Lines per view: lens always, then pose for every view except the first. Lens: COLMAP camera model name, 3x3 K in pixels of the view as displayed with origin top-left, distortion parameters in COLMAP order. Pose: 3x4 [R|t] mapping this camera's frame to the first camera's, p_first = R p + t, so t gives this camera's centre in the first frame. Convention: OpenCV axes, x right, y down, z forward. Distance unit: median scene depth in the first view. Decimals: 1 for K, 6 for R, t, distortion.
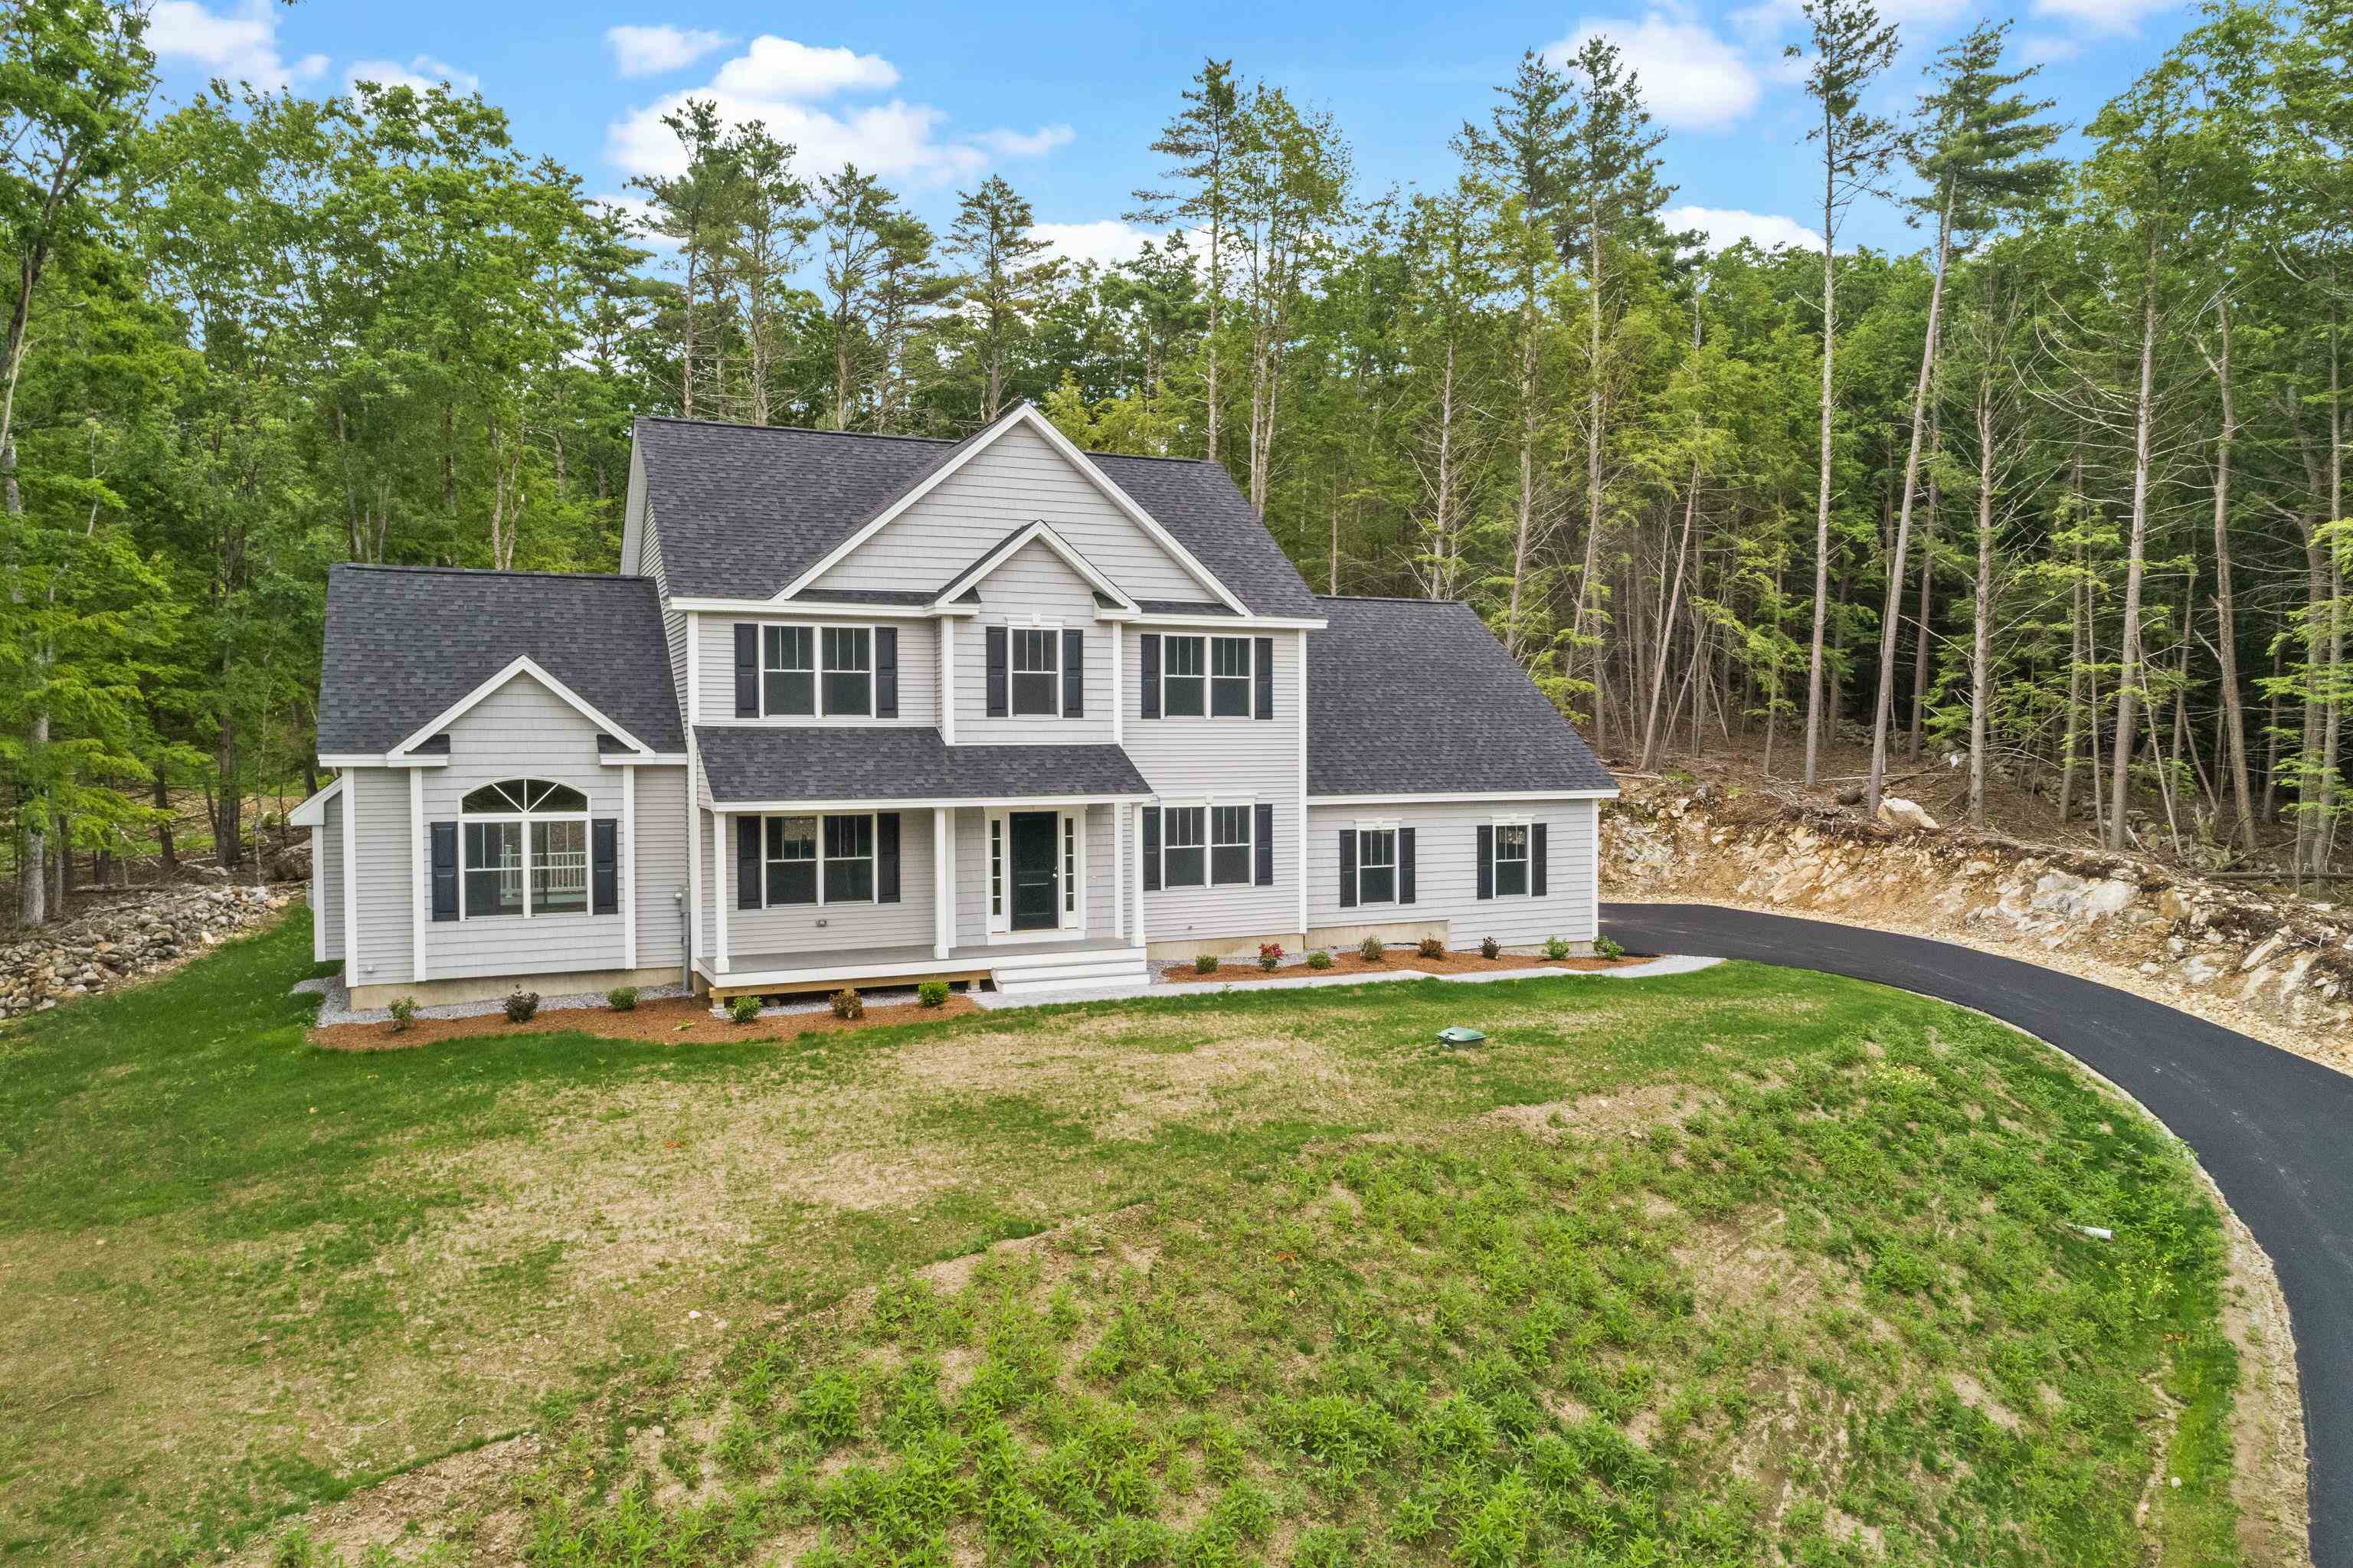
lens RADIAL K [[1589.5, 0, 1173.8], [0, 1589.5, 794.4], [0, 0, 1]] dist [0.004114, 0.002452]
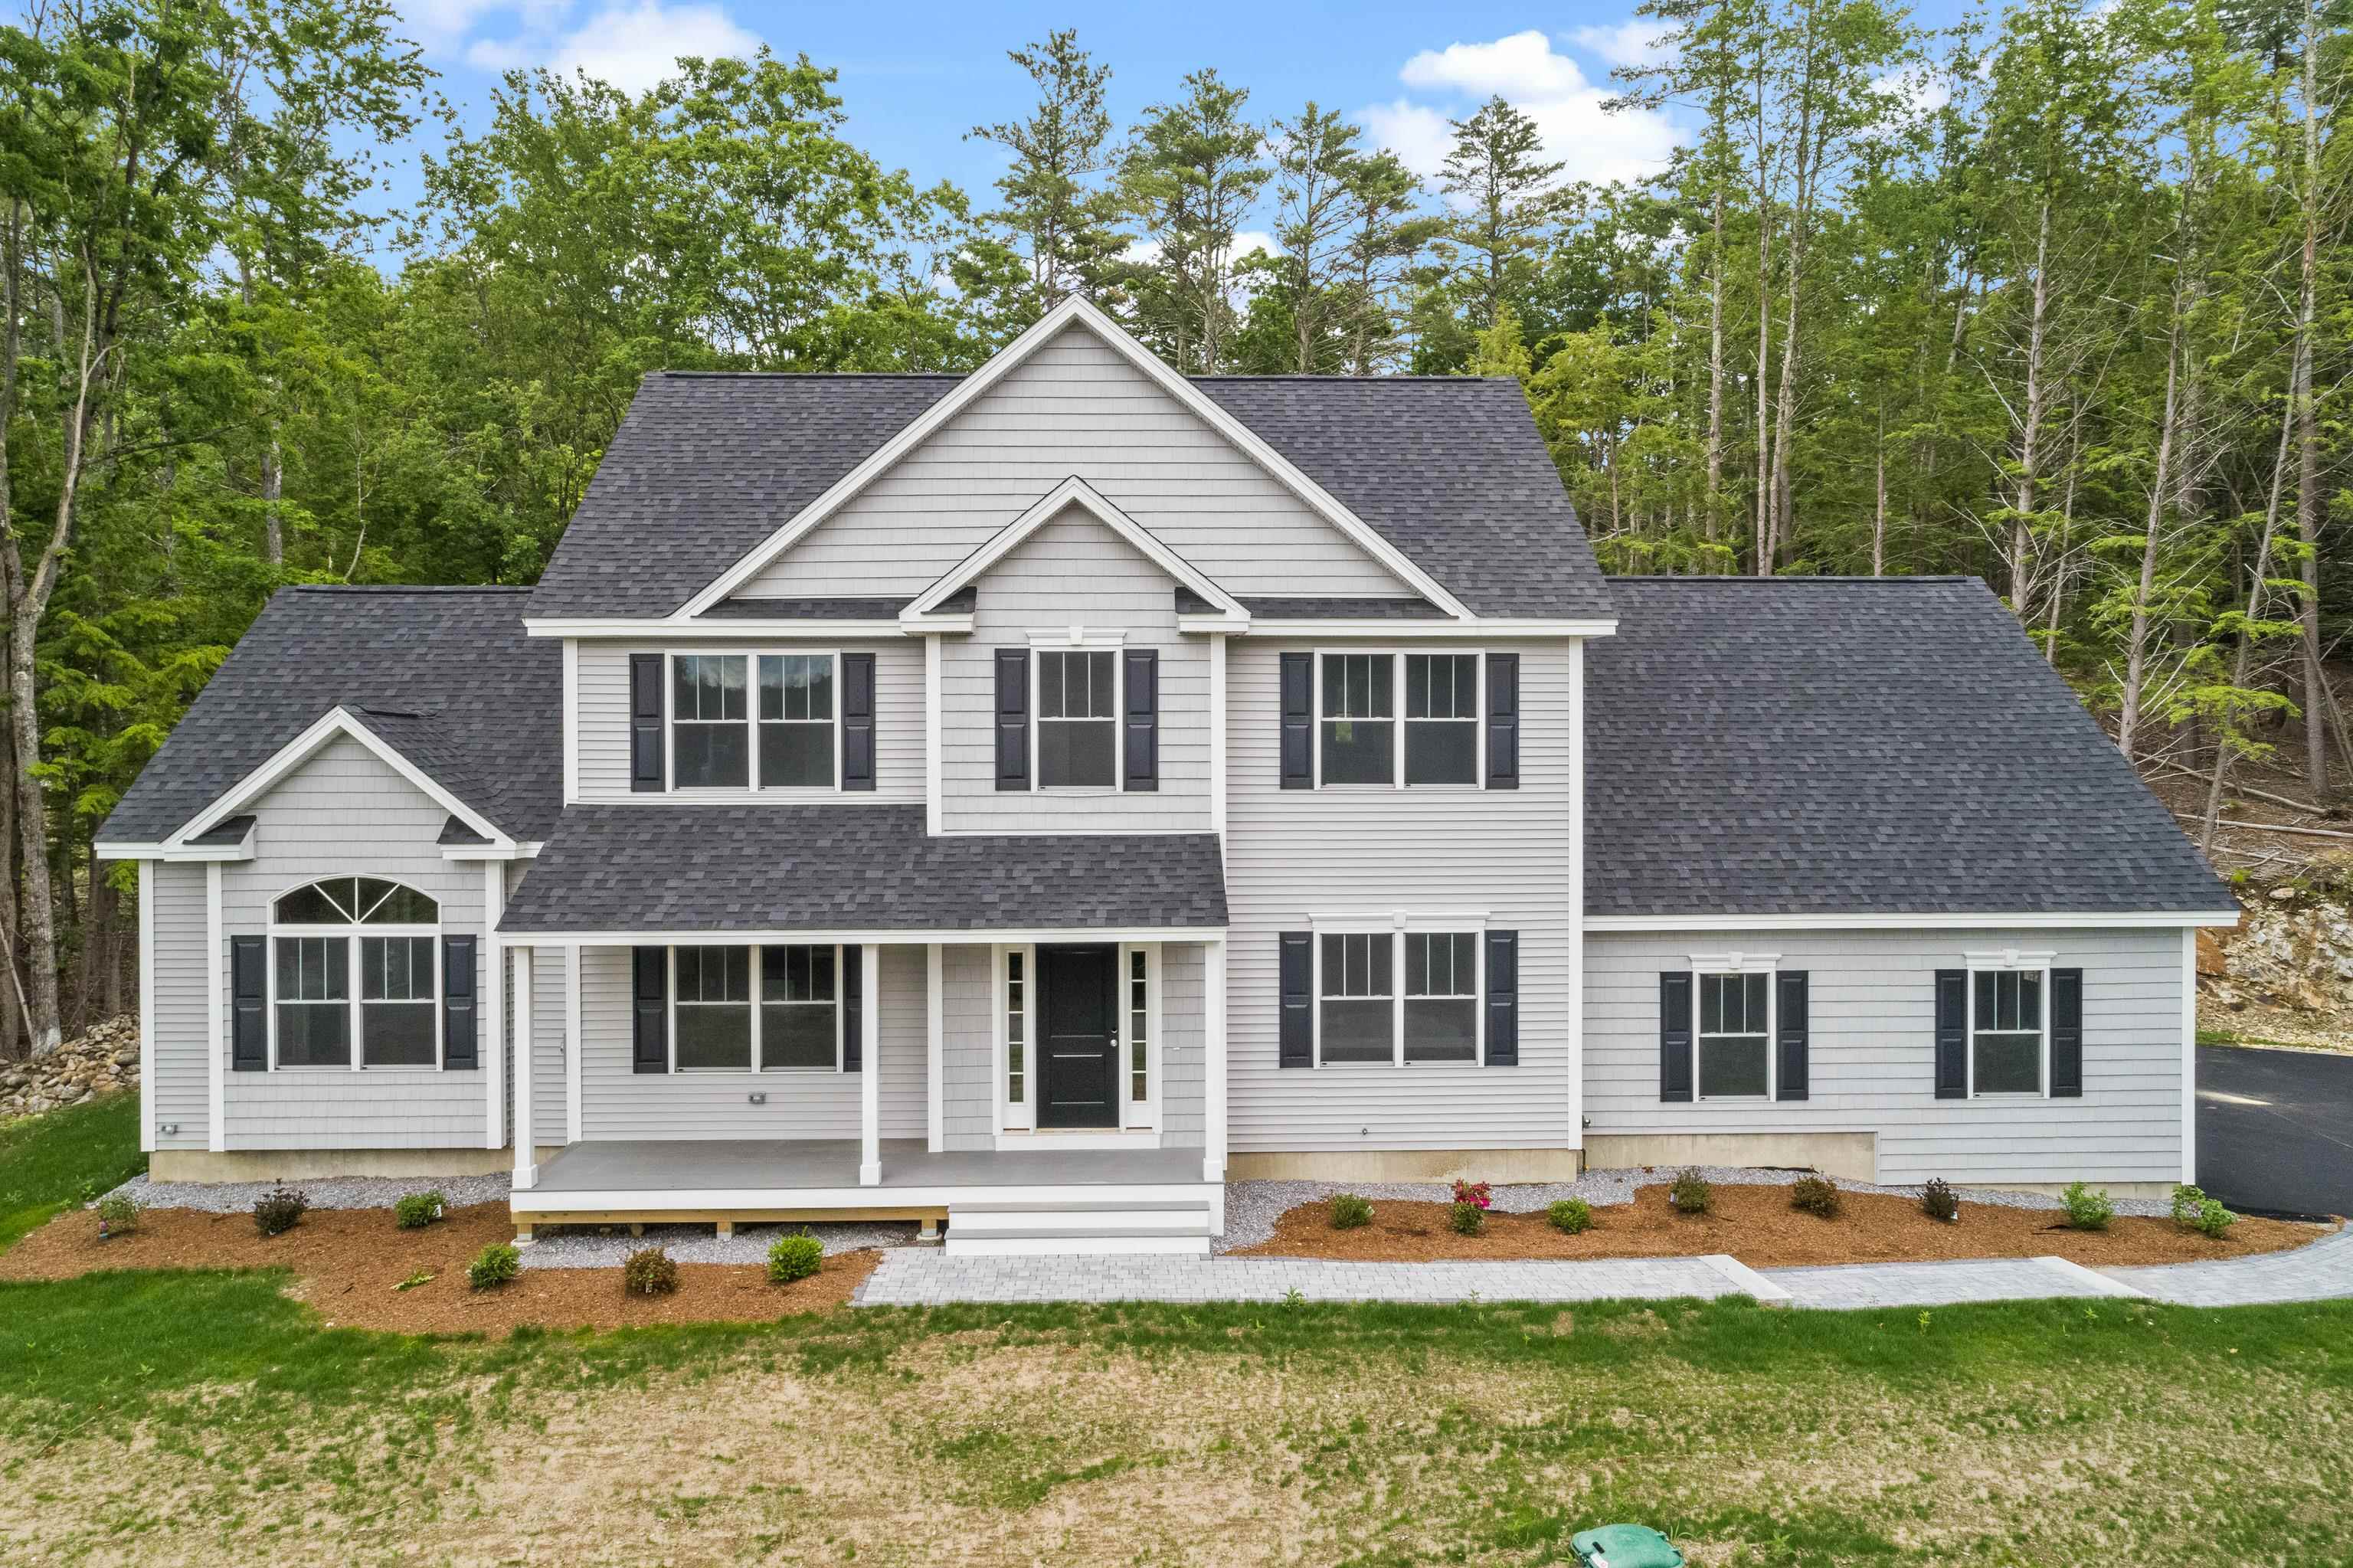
lens RADIAL K [[1589.5, 0, 1184.0], [0, 1589.5, 761.0], [0, 0, 1]] dist [0.004114, 0.002452]
pose [[0.921657, 0.007645, -0.387930, 0.190214], [-0.013949, 0.999812, -0.013436, -0.051161], [0.387755, 0.017794, 0.921591, 0.426824]]
